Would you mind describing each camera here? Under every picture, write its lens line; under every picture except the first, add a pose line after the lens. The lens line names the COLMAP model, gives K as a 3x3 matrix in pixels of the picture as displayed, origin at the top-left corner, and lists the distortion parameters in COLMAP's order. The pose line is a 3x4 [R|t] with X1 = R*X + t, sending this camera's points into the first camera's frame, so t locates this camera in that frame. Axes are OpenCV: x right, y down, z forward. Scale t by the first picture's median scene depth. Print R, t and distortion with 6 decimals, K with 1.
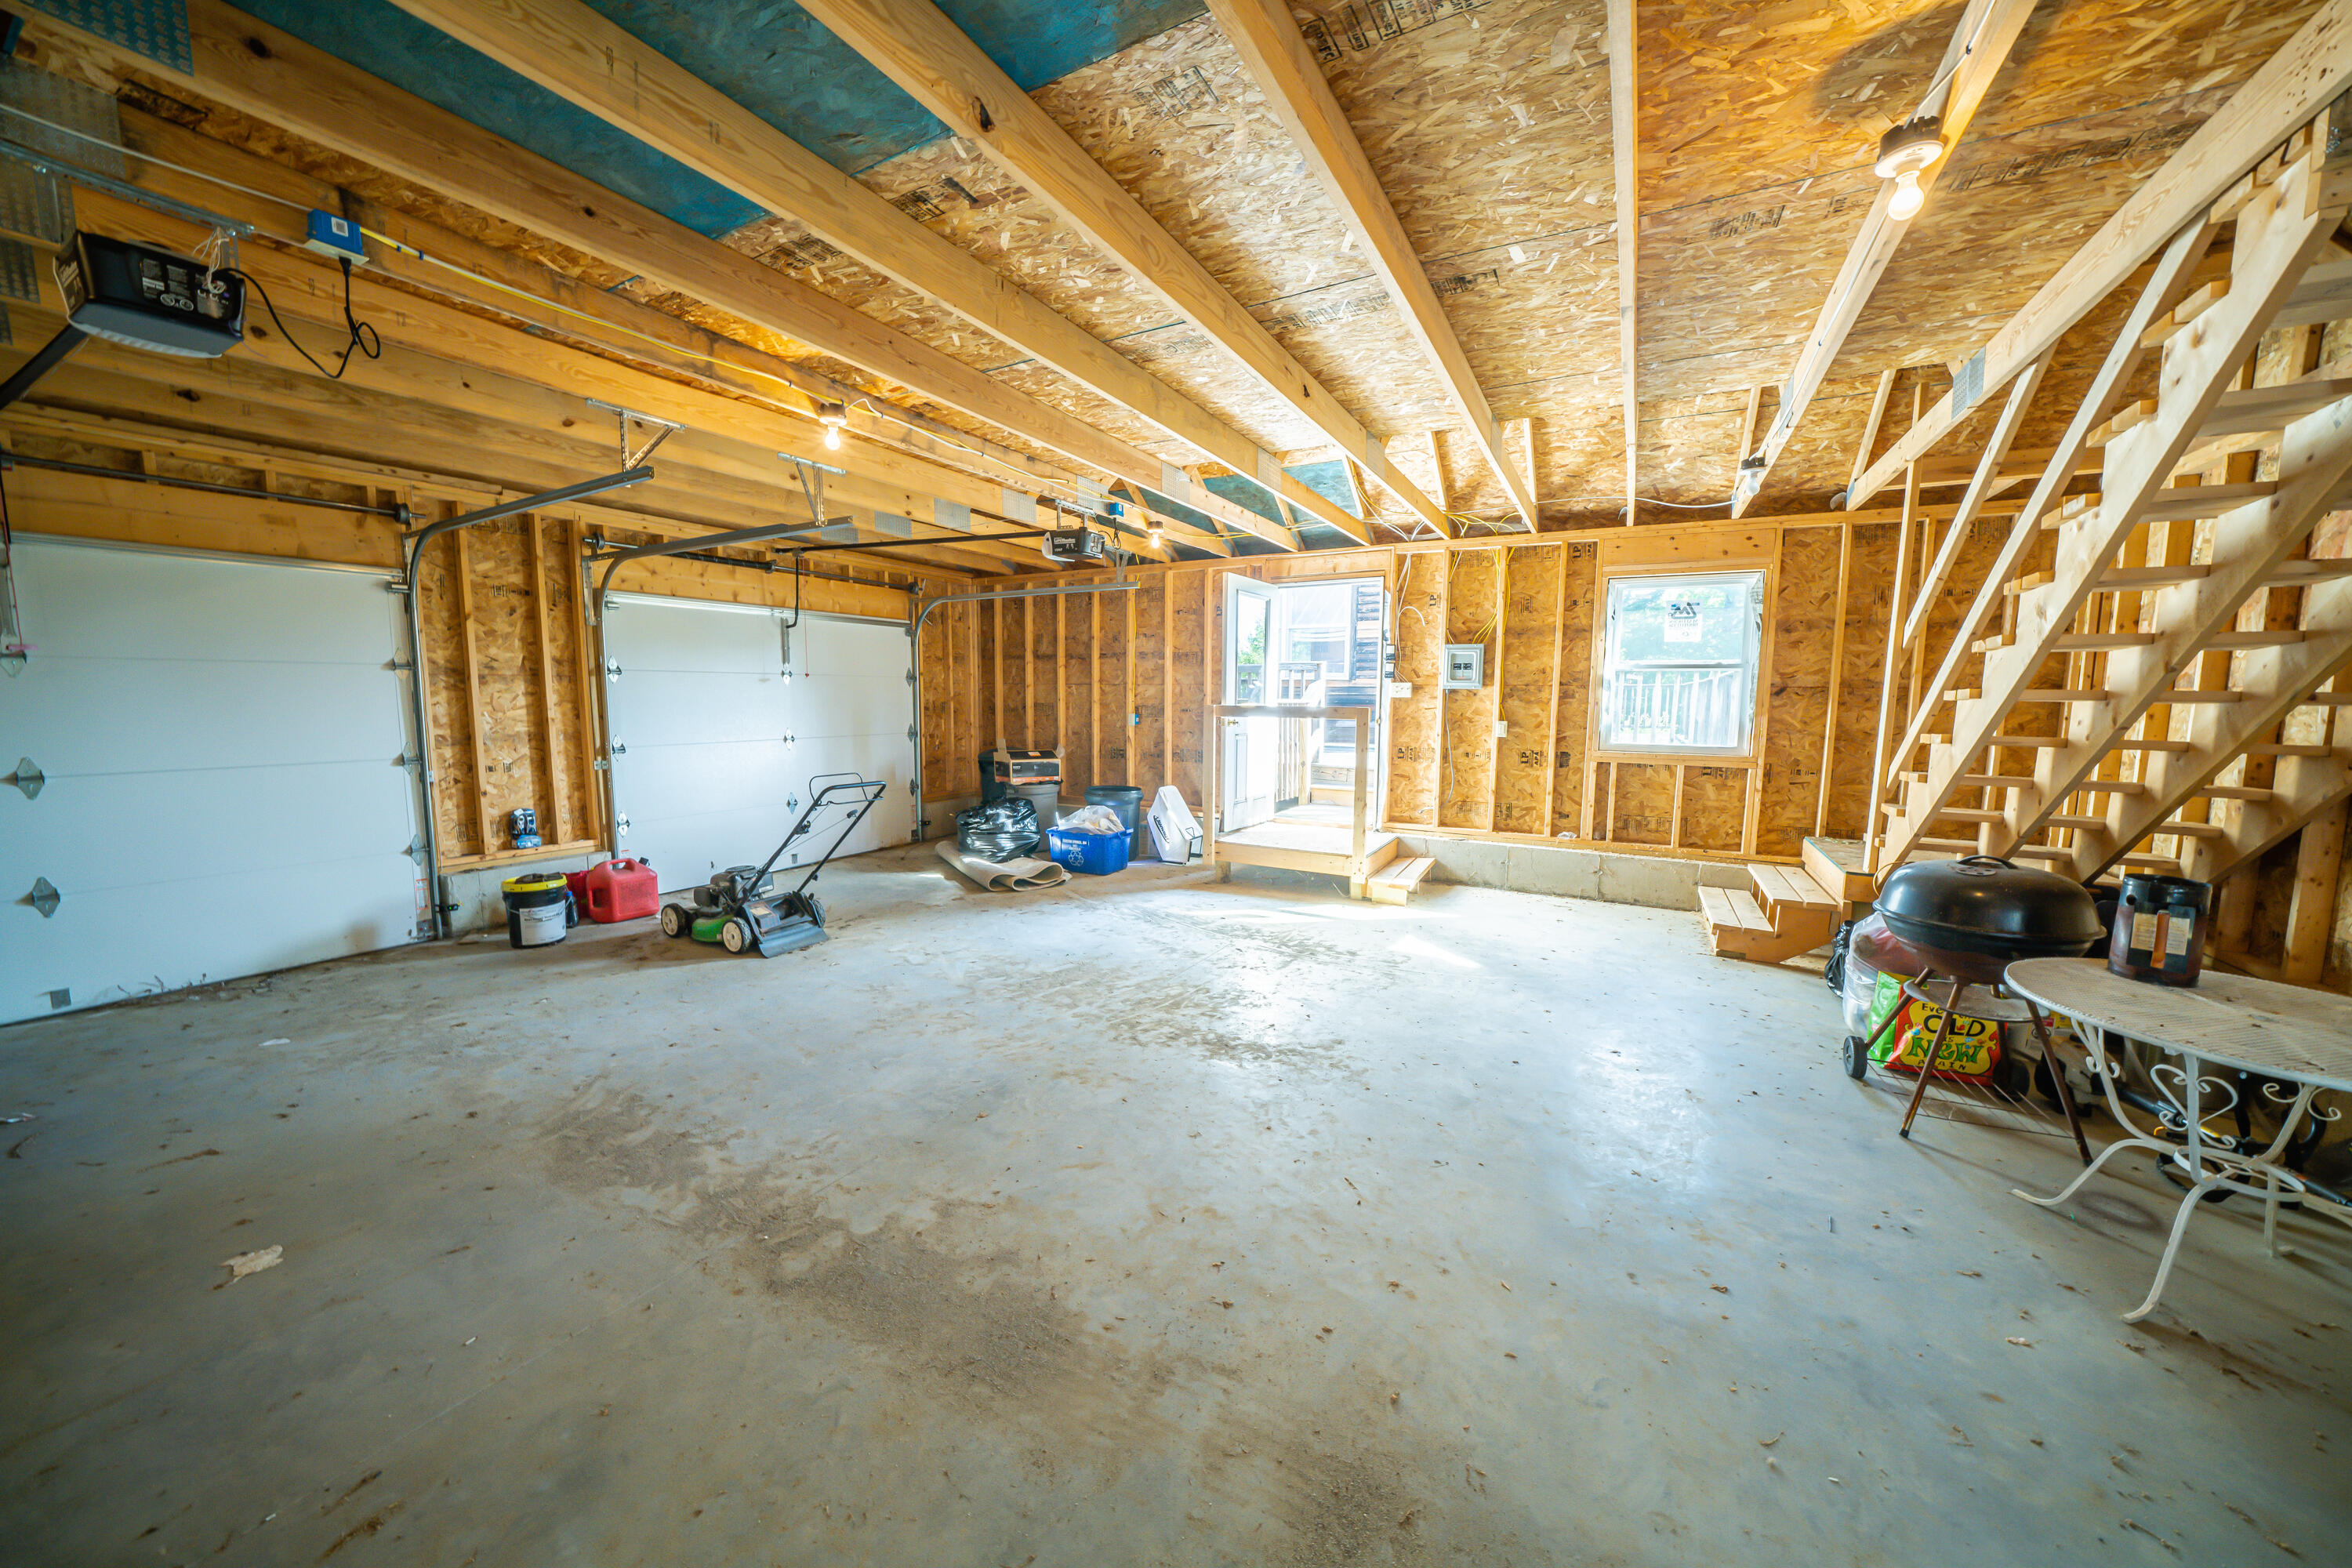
lens RADIAL K [[831.5, 0, 1169.5], [0, 831.5, 784.6], [0, 0, 1]] dist [-0.029678, 0.004703]
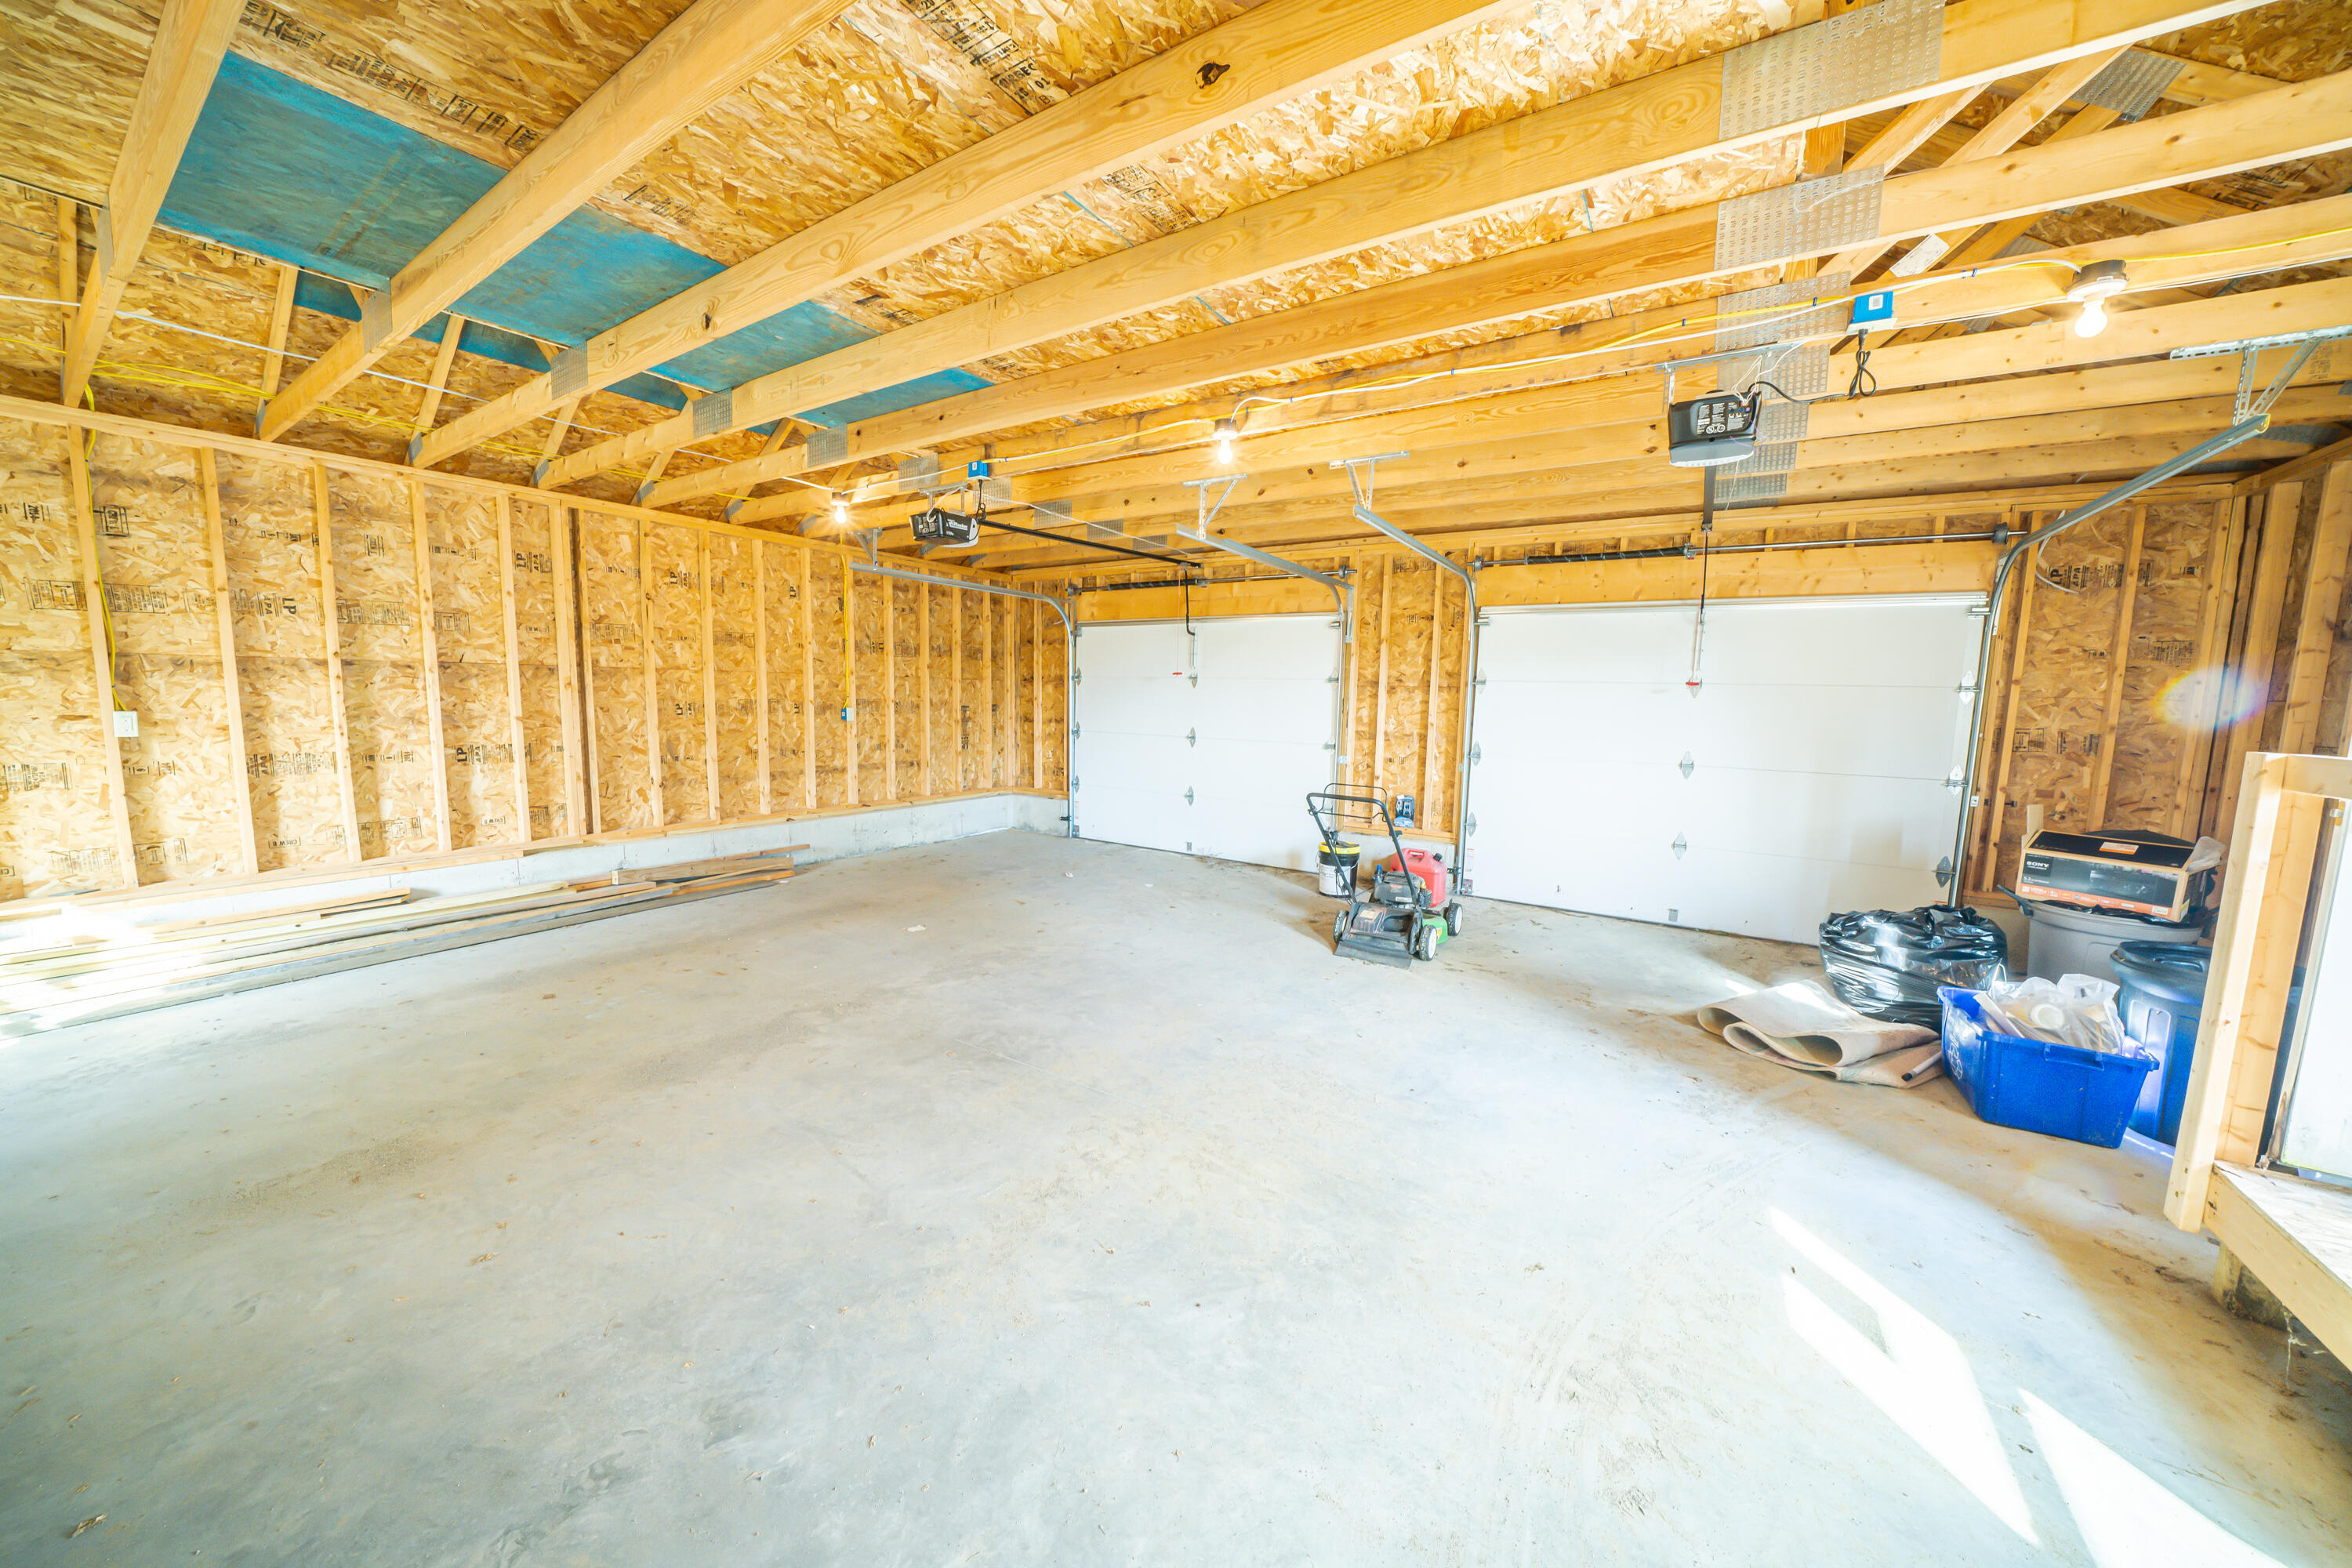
lens RADIAL K [[831.5, 0, 1169.5], [0, 831.5, 784.6], [0, 0, 1]] dist [-0.029678, 0.004703]
pose [[-0.080945, 0.098325, -0.991857, 0.560466], [-0.129660, 0.985628, 0.108289, -0.088832], [0.988249, 0.137370, -0.067033, 0.868580]]
